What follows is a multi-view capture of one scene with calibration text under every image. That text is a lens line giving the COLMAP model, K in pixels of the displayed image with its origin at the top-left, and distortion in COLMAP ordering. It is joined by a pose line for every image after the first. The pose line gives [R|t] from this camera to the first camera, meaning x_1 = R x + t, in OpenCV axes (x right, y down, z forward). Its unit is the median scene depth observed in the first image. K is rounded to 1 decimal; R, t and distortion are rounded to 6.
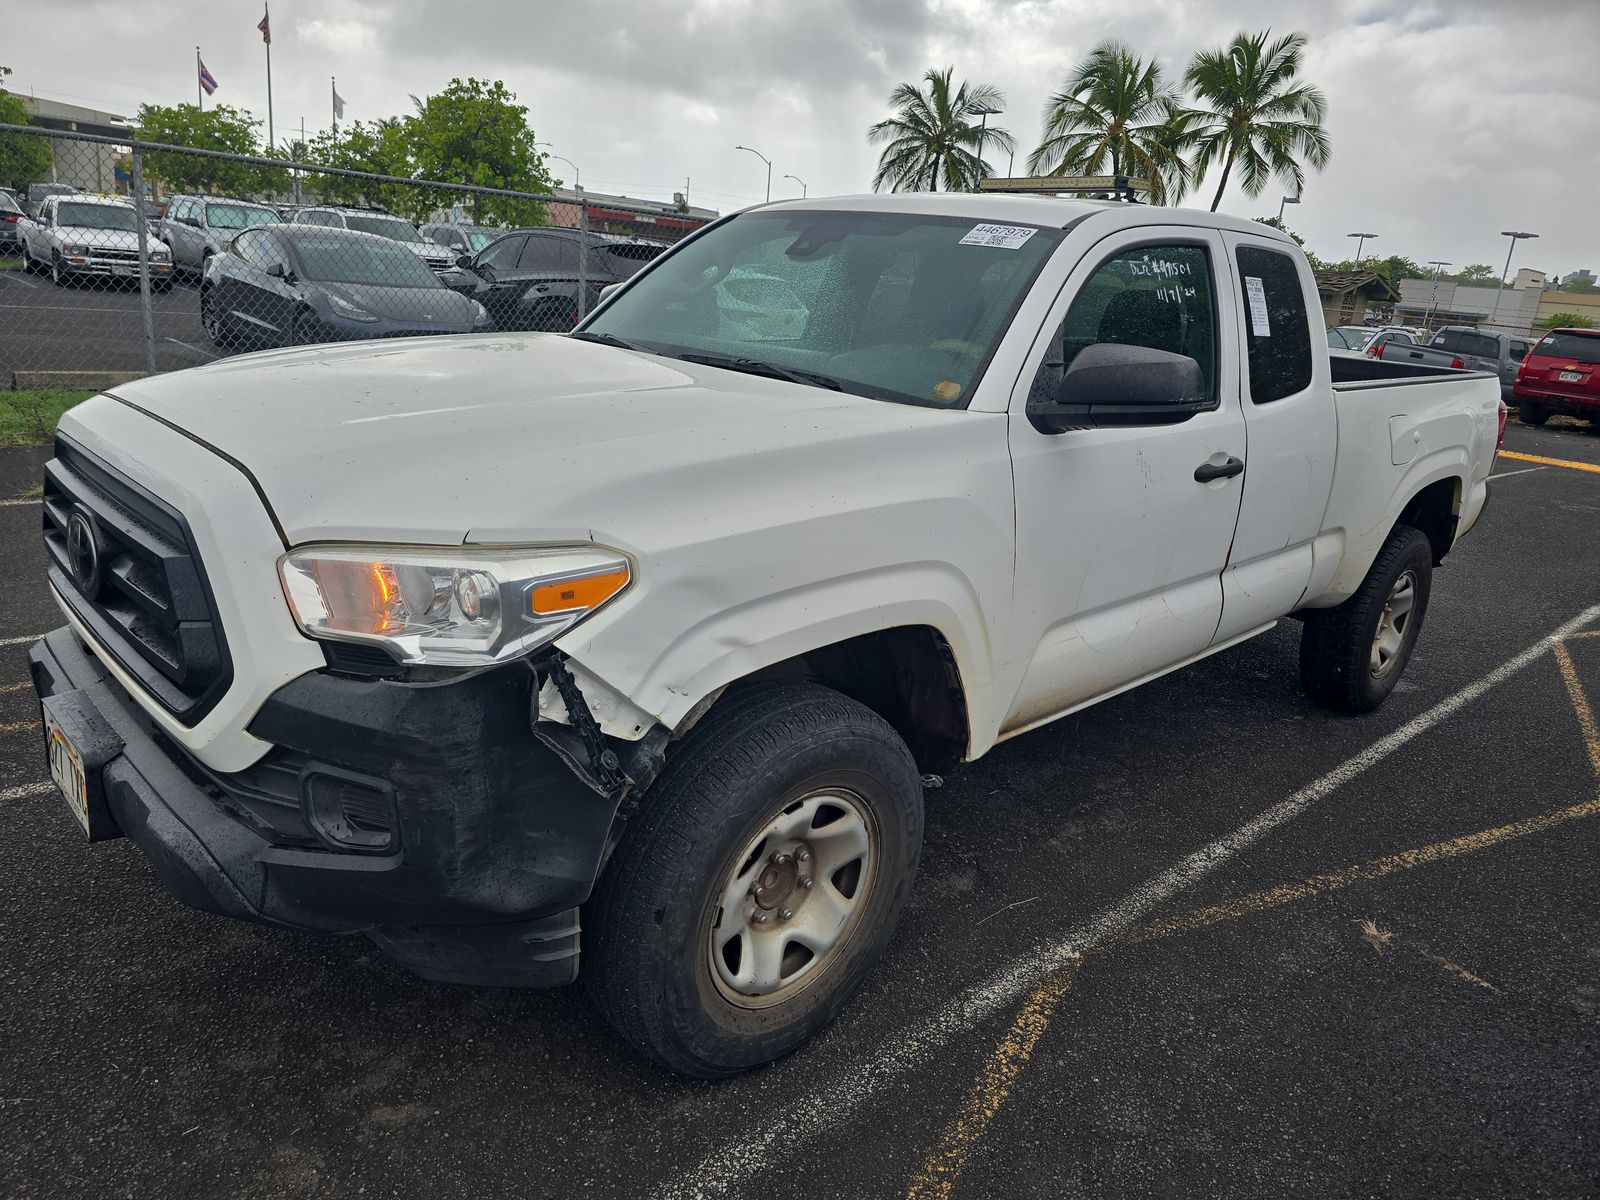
lens RADIAL K [[1077.3, 0, 803.3], [0, 1077.3, 602.8], [0, 0, 1]] dist [0.003276, -0.002714]
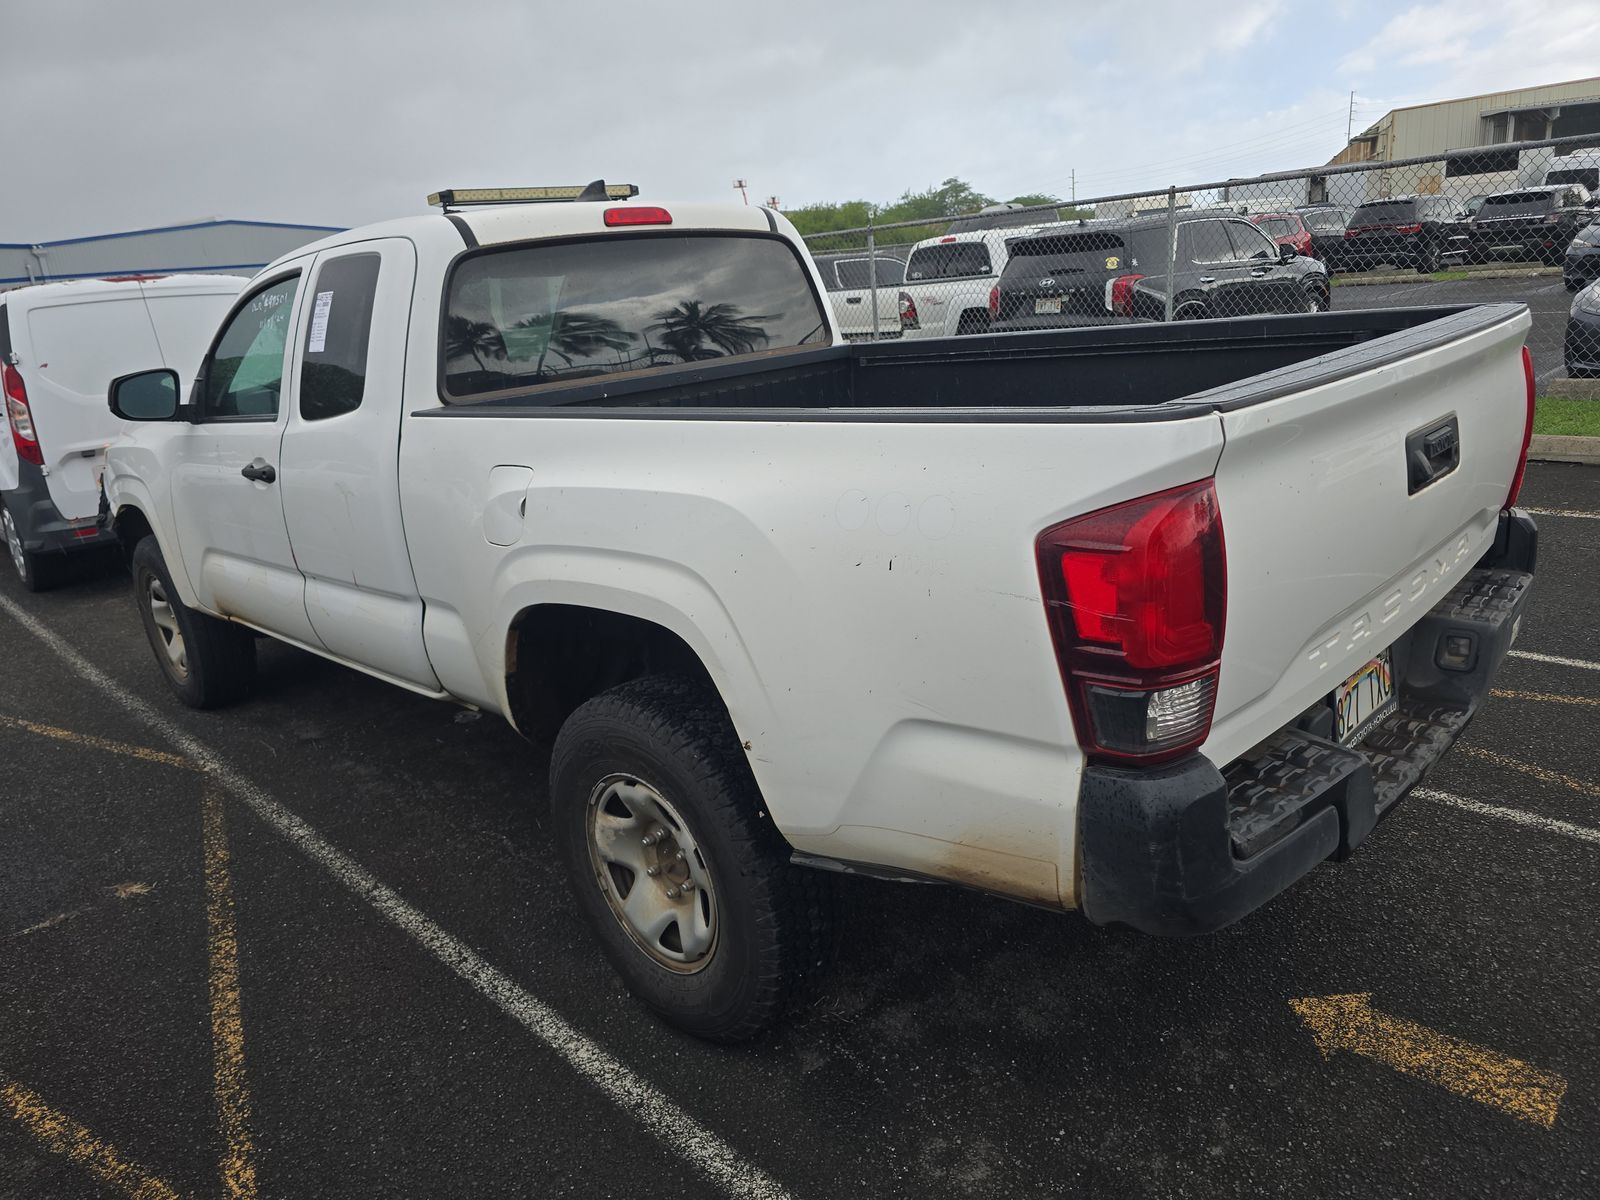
lens RADIAL K [[1077.3, 0, 803.2], [0, 1077.3, 606.7], [0, 0, 1]] dist [0.003276, -0.002714]
pose [[0.003550, 0.183367, -0.983038, 1.463437], [-0.203029, 0.962702, 0.178841, -0.292442], [0.979166, 0.198951, 0.040647, 1.463064]]
